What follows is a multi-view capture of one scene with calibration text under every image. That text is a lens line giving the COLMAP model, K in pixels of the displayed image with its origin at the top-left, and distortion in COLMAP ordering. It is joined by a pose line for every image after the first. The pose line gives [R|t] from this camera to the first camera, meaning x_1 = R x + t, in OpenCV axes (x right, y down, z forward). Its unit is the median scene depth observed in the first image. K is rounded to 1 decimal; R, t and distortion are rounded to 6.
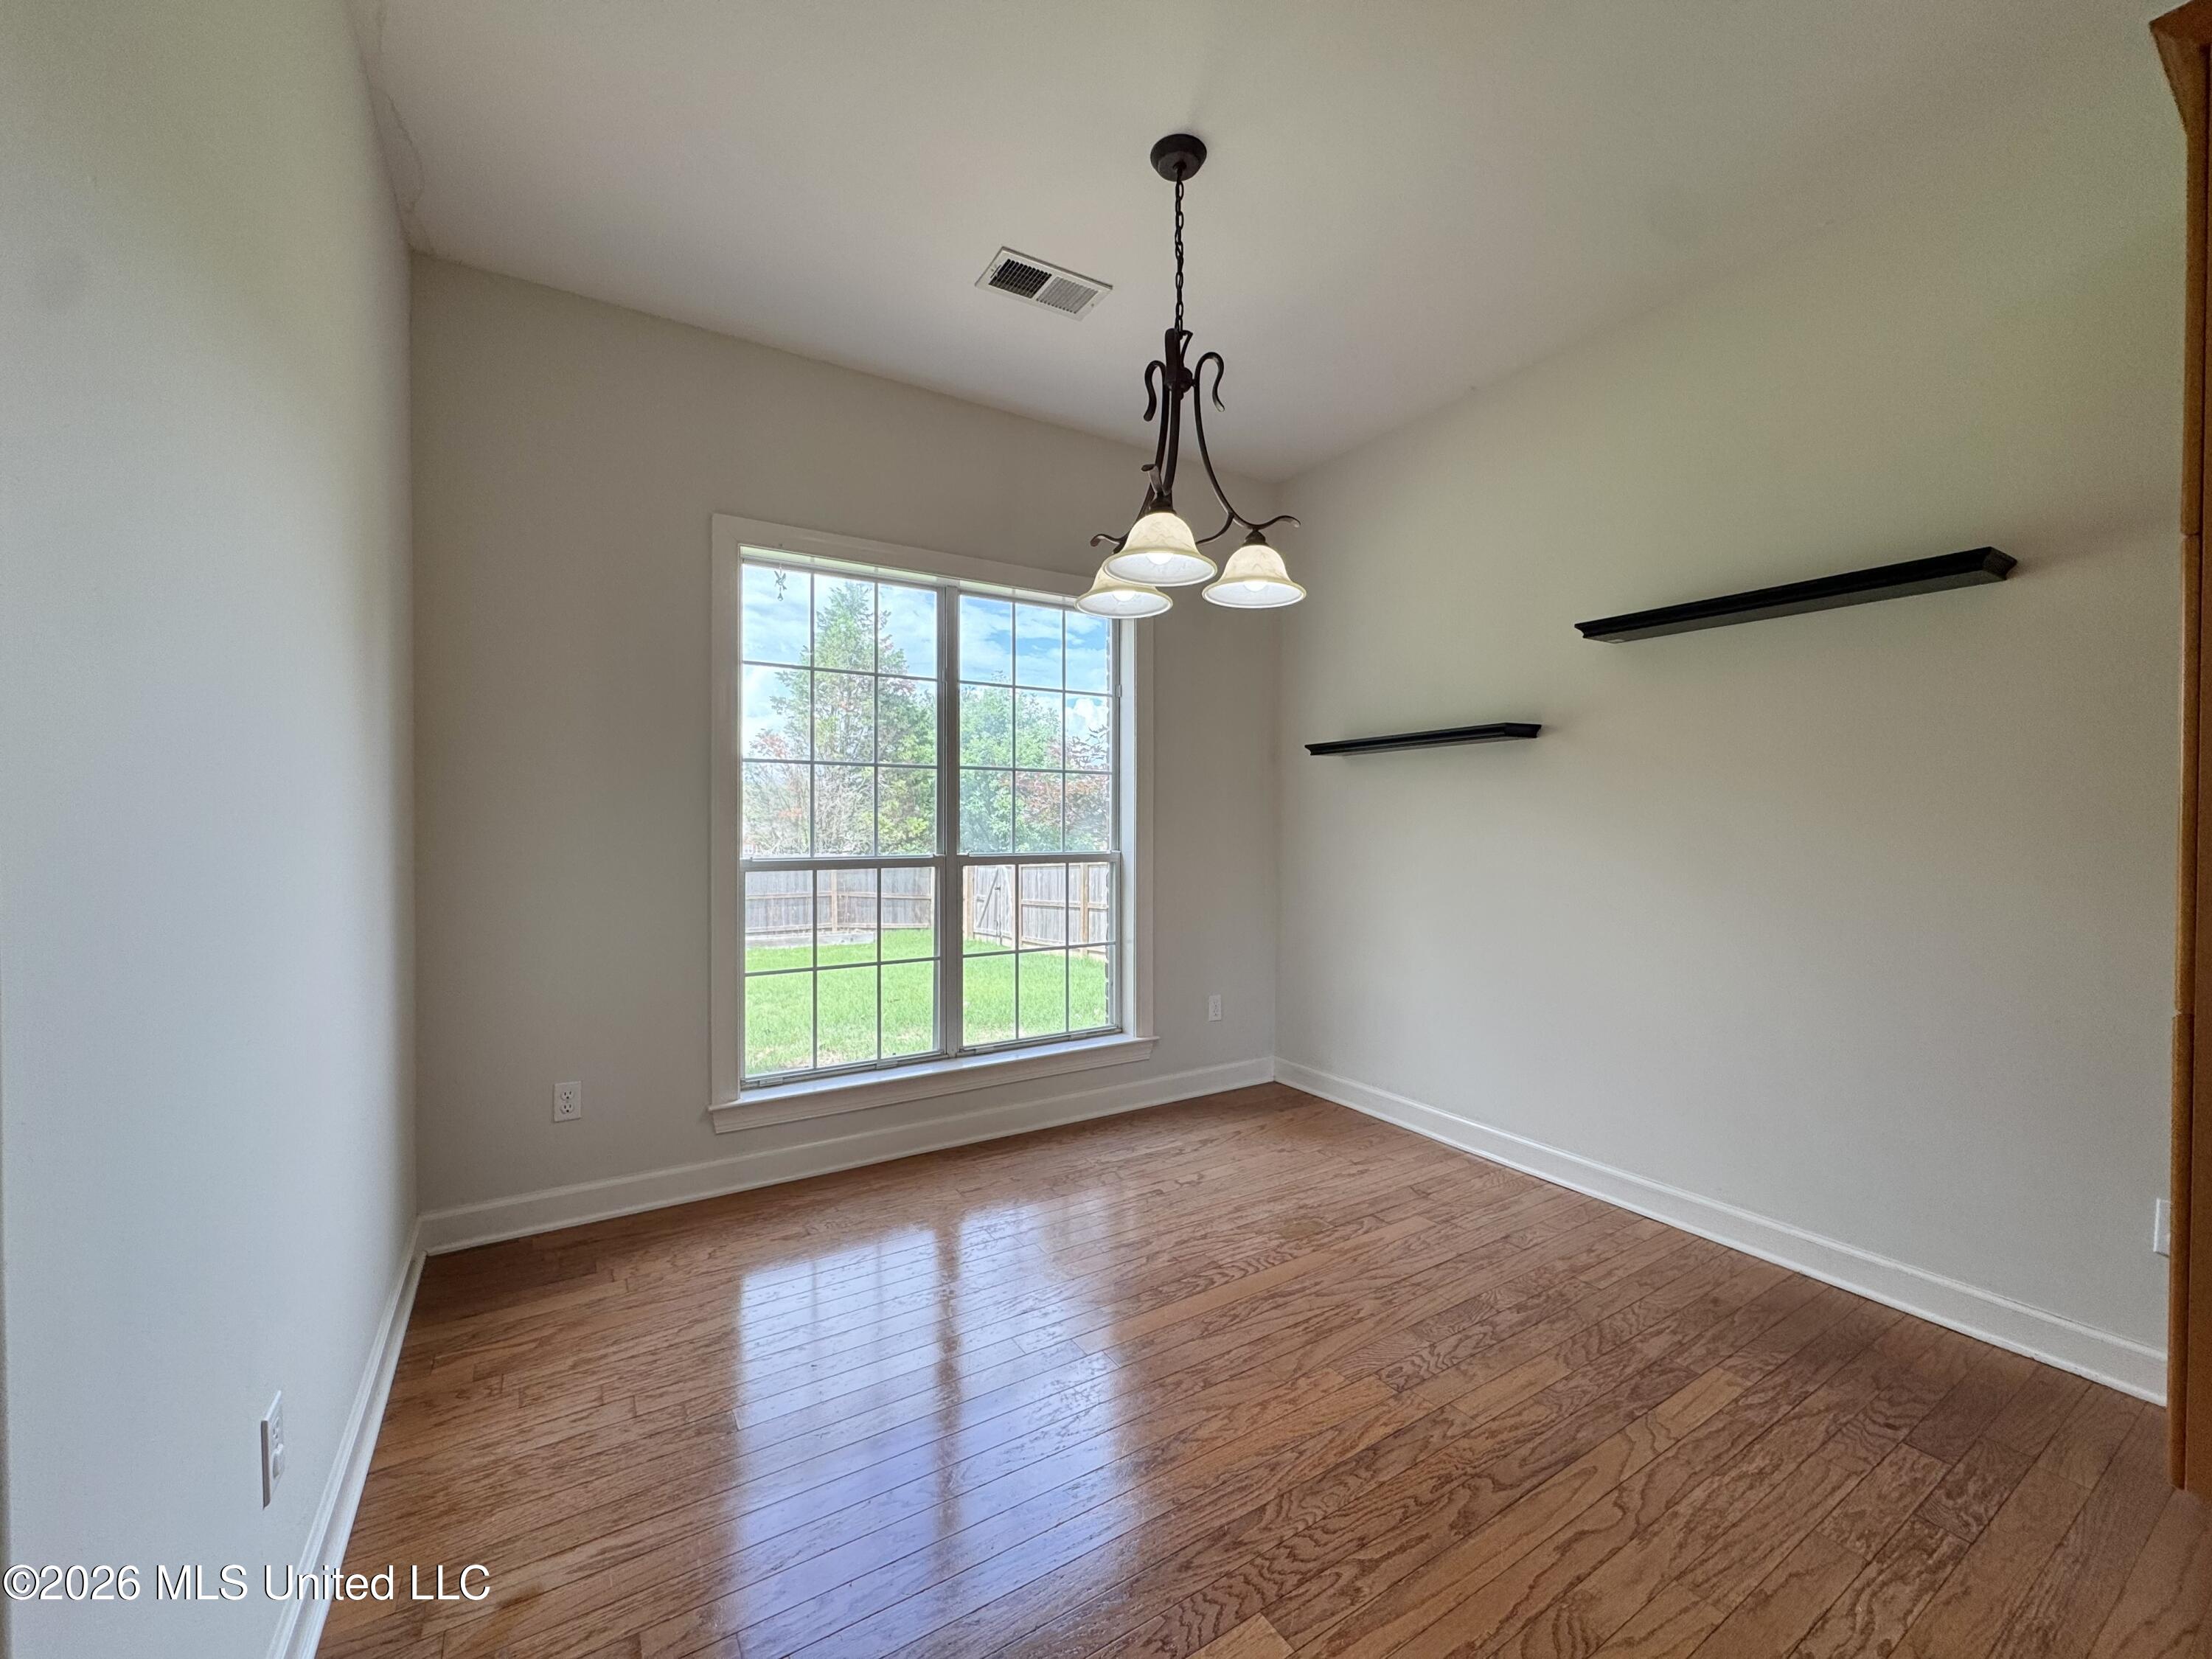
lens RADIAL K [[880.1, 0, 1102.8], [0, 880.1, 827.6], [0, 0, 1]] dist [-0.002107, -0.000319]
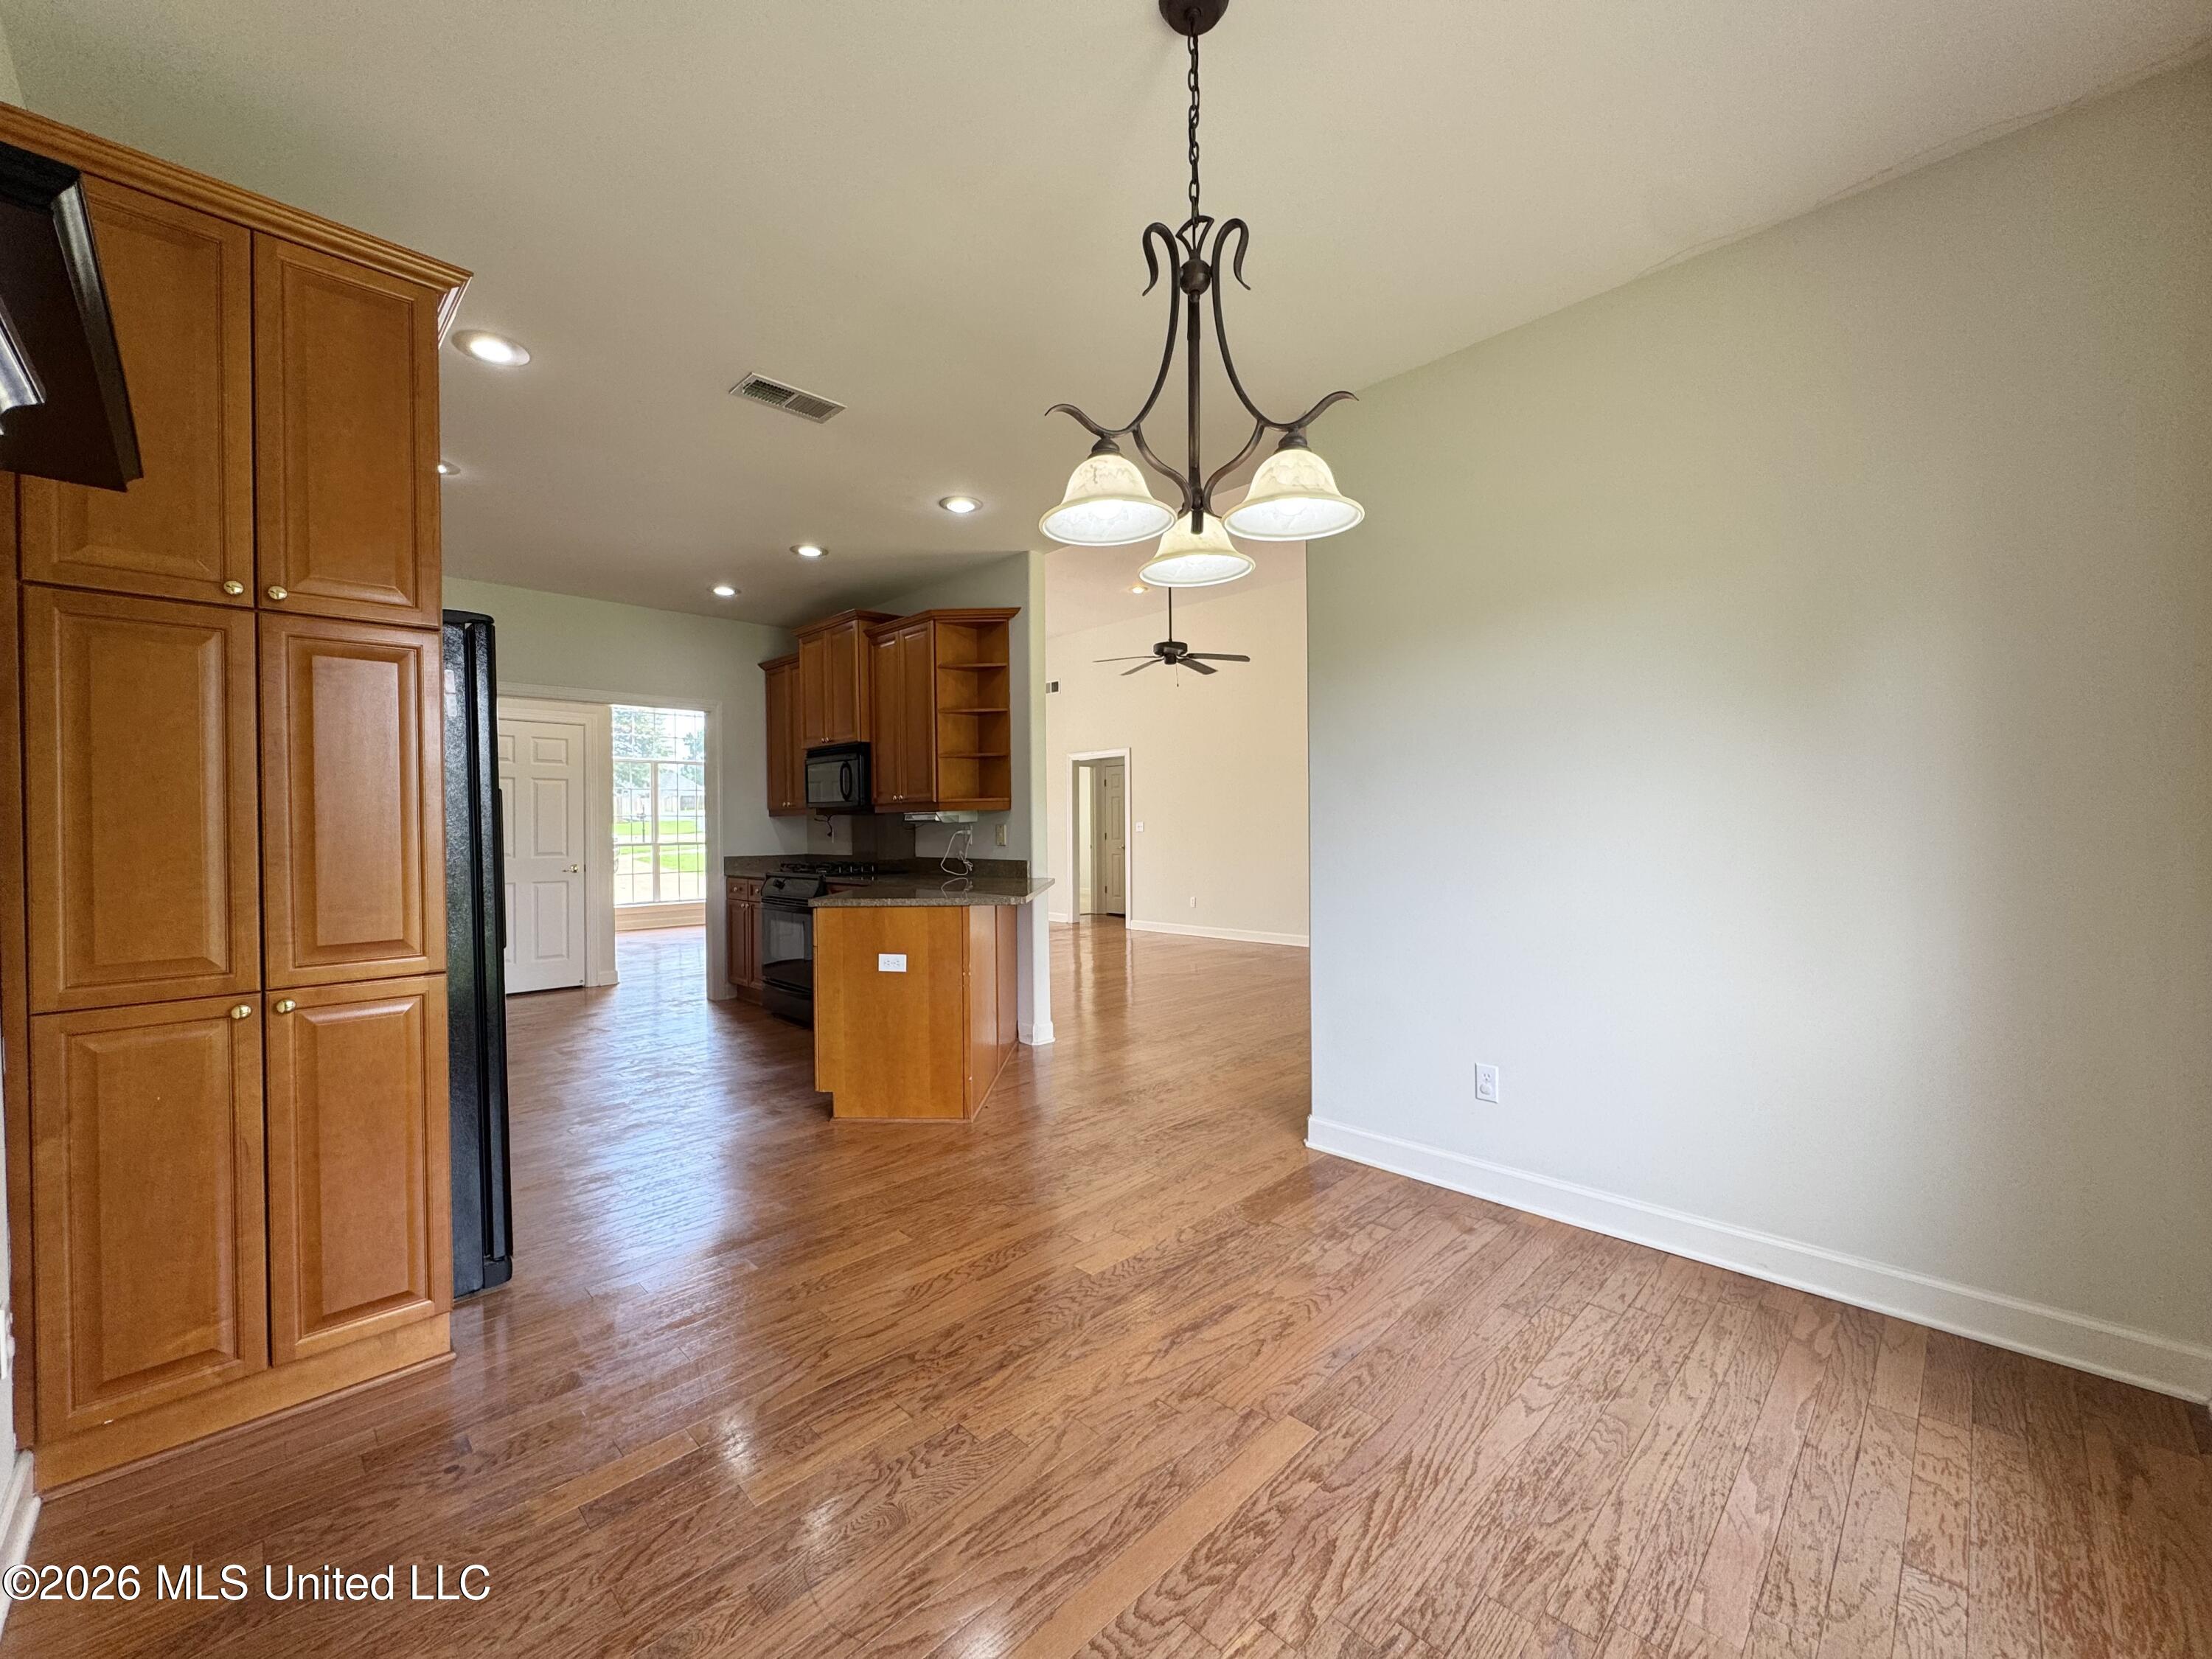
lens RADIAL K [[880.1, 0, 1102.8], [0, 880.1, 827.6], [0, 0, 1]] dist [-0.002107, -0.000319]
pose [[-0.975122, 0.008134, -0.221518, 0.331999], [0.006655, 0.999950, 0.007422, -0.013919], [0.221568, 0.005763, -0.975128, 1.668318]]
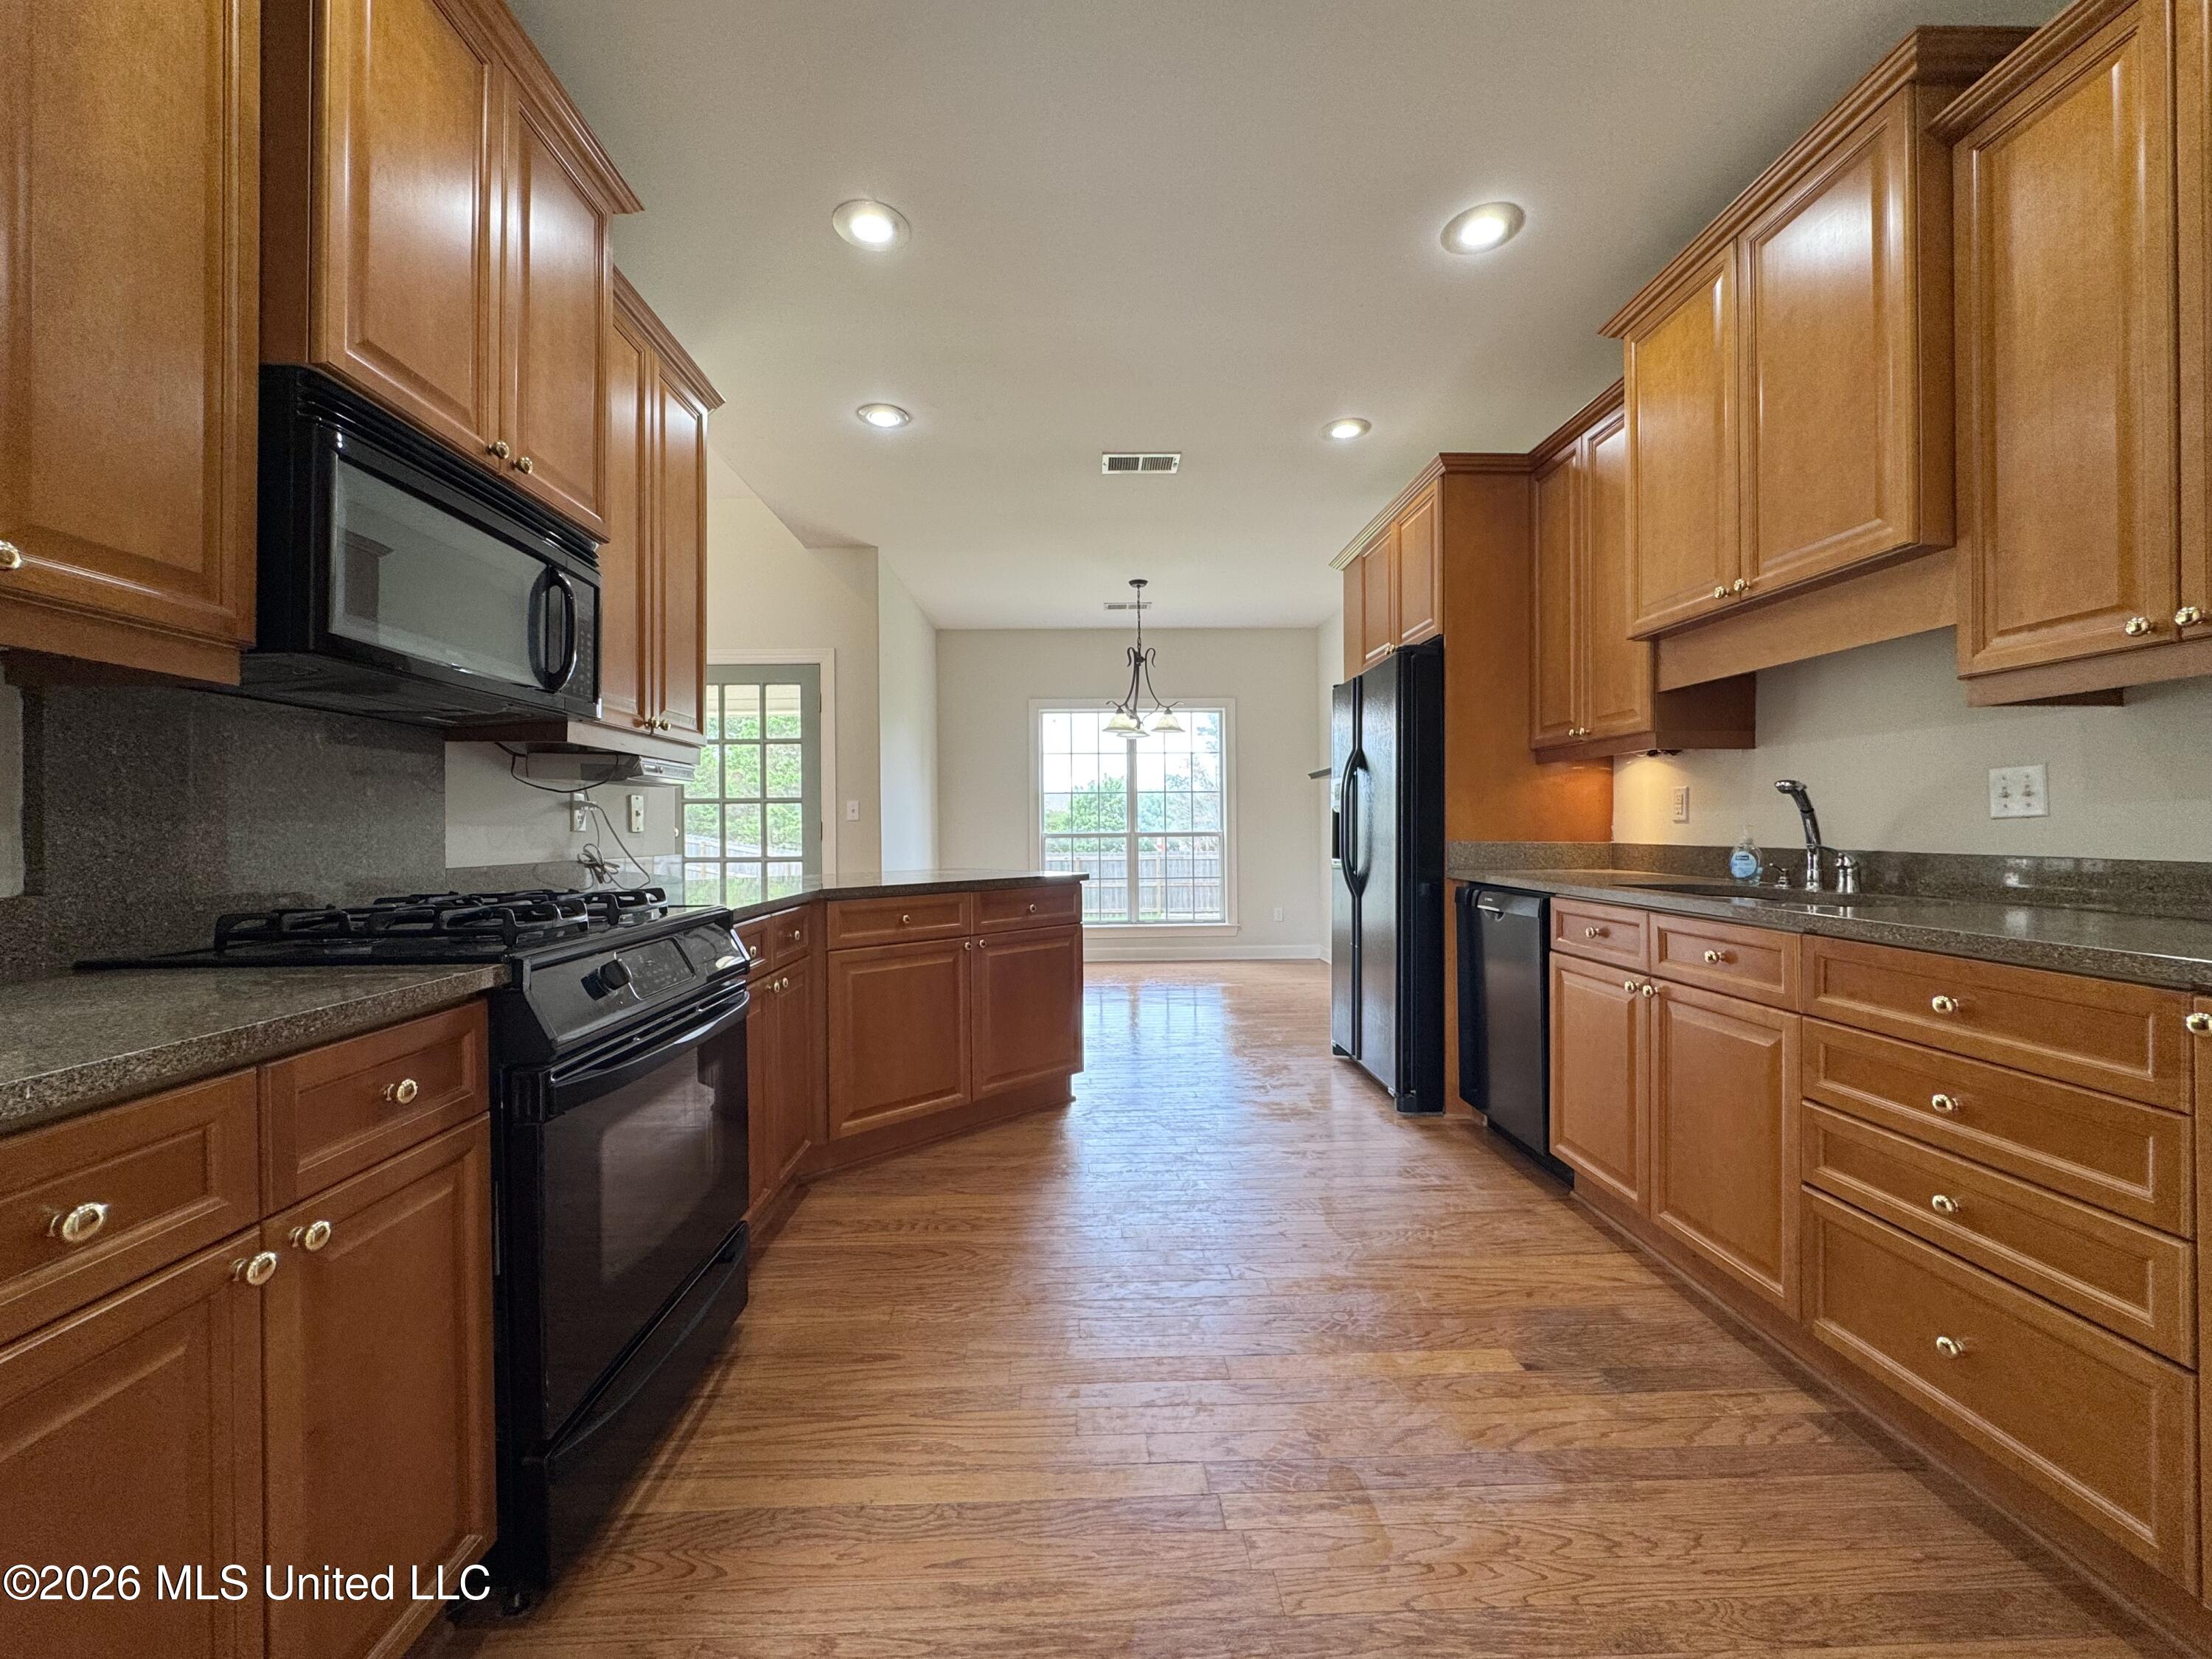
lens RADIAL K [[884.1, 0, 1101.7], [0, 884.1, 826.3], [0, 0, 1]] dist [-0.002815, 0.000121]
pose [[0.863967, -0.012036, -0.503404, 1.348058], [0.008013, 0.999916, -0.010156, 0.060268], [0.503484, 0.004741, 0.863992, -1.466607]]
